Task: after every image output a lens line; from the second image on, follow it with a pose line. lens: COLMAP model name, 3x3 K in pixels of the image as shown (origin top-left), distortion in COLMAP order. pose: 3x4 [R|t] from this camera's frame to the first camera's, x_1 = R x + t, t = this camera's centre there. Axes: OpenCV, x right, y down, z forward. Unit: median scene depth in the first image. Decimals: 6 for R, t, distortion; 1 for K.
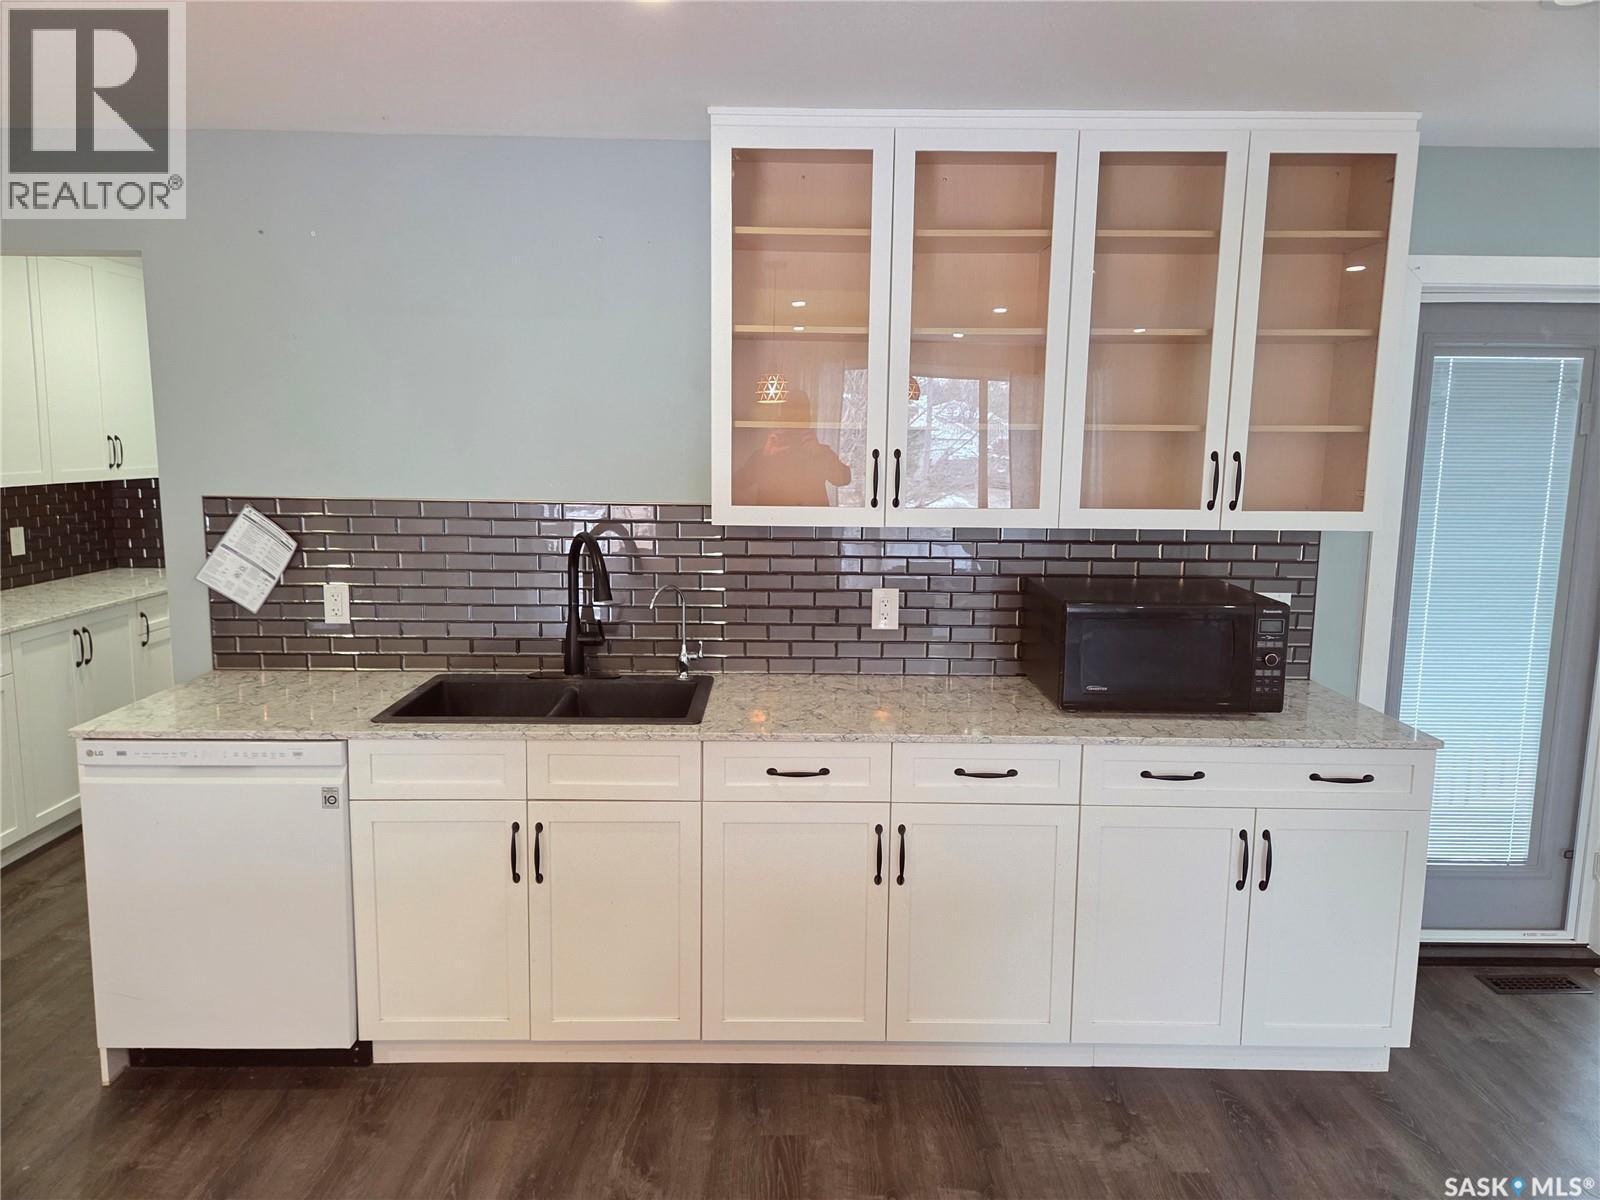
lens RADIAL K [[1072.8, 0, 801.6], [0, 1072.8, 585.4], [0, 0, 1]] dist [0.075694, -0.068381]
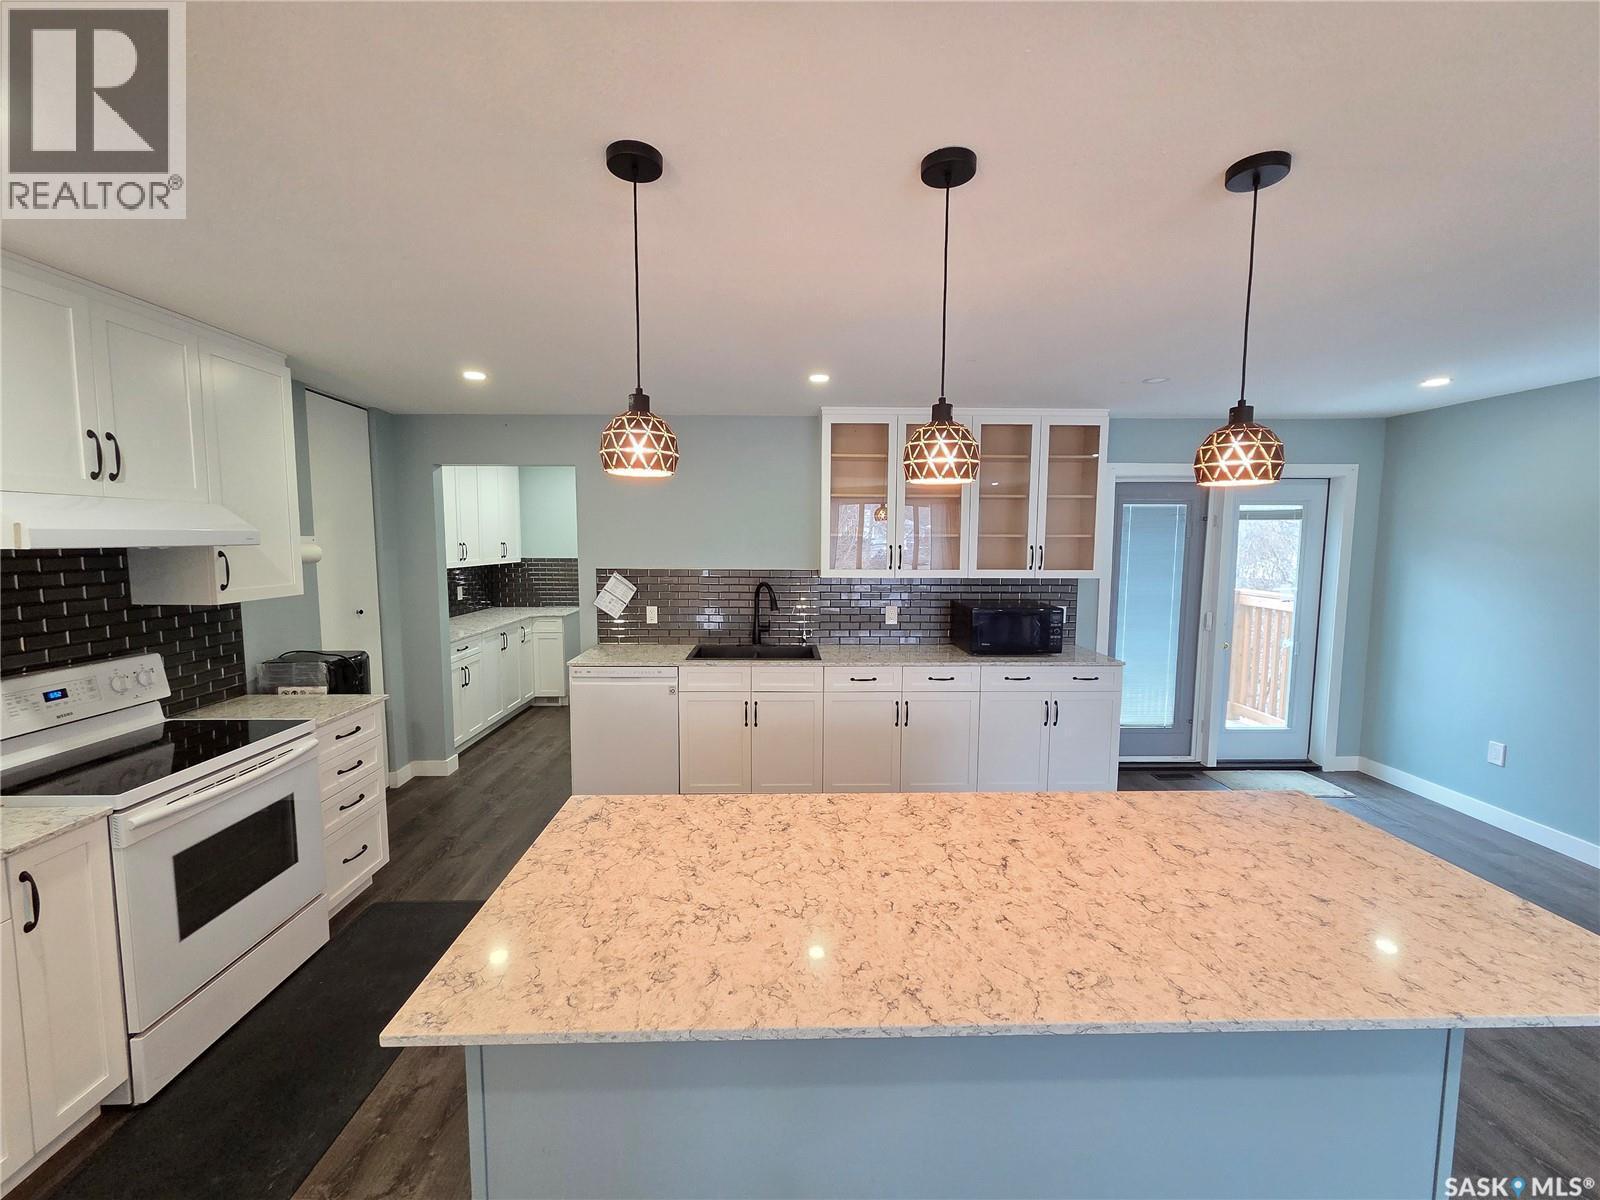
lens RADIAL K [[655.0, 0, 796.8], [0, 655.0, 597.5], [0, 0, 1]] dist [0.000717, 0.000694]
pose [[0.999894, -0.008679, 0.011656, -0.148192], [0.009200, 0.998925, -0.045429, 0.049733], [-0.011249, 0.045531, 0.998900, -0.414266]]
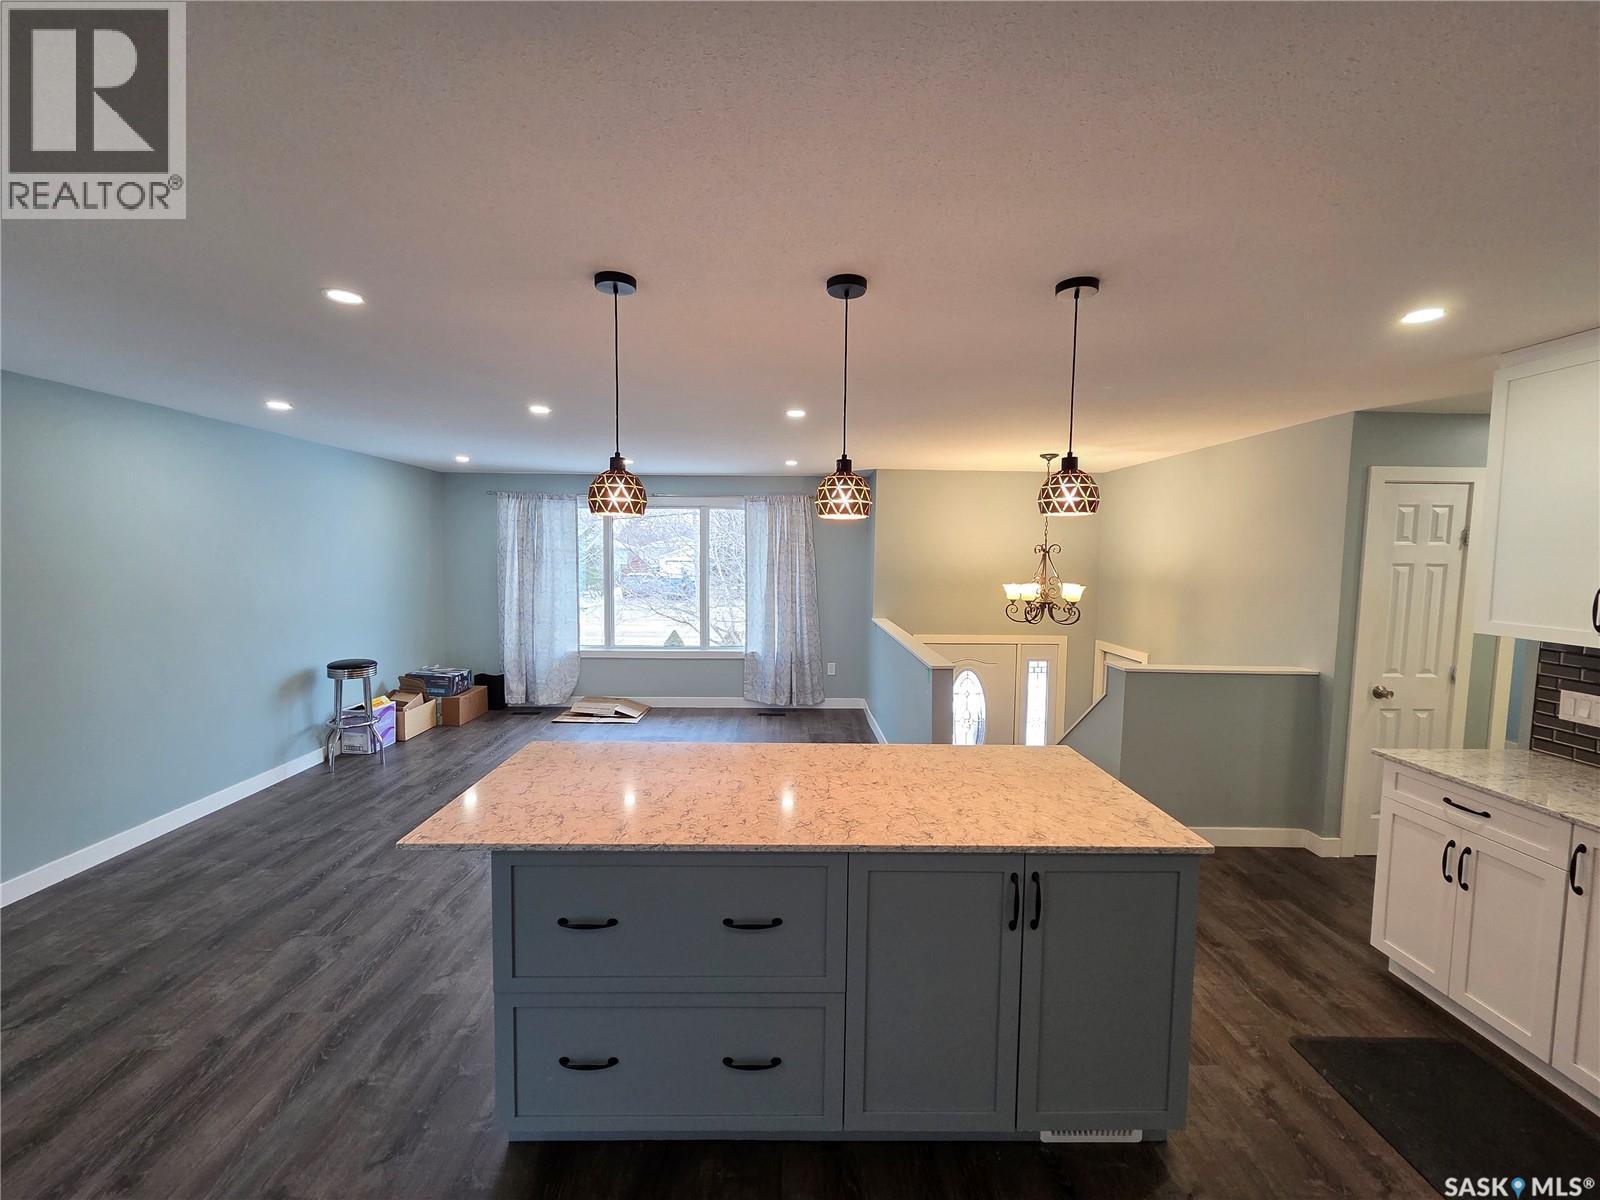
lens RADIAL K [[655.0, 0, 797.4], [0, 655.0, 598.2], [0, 0, 1]] dist [0.000717, 0.000694]
pose [[-0.999729, -0.022352, -0.006480, 0.015142], [-0.023209, 0.978119, 0.206748, -0.114348], [0.001717, 0.206843, -0.978373, 0.732266]]
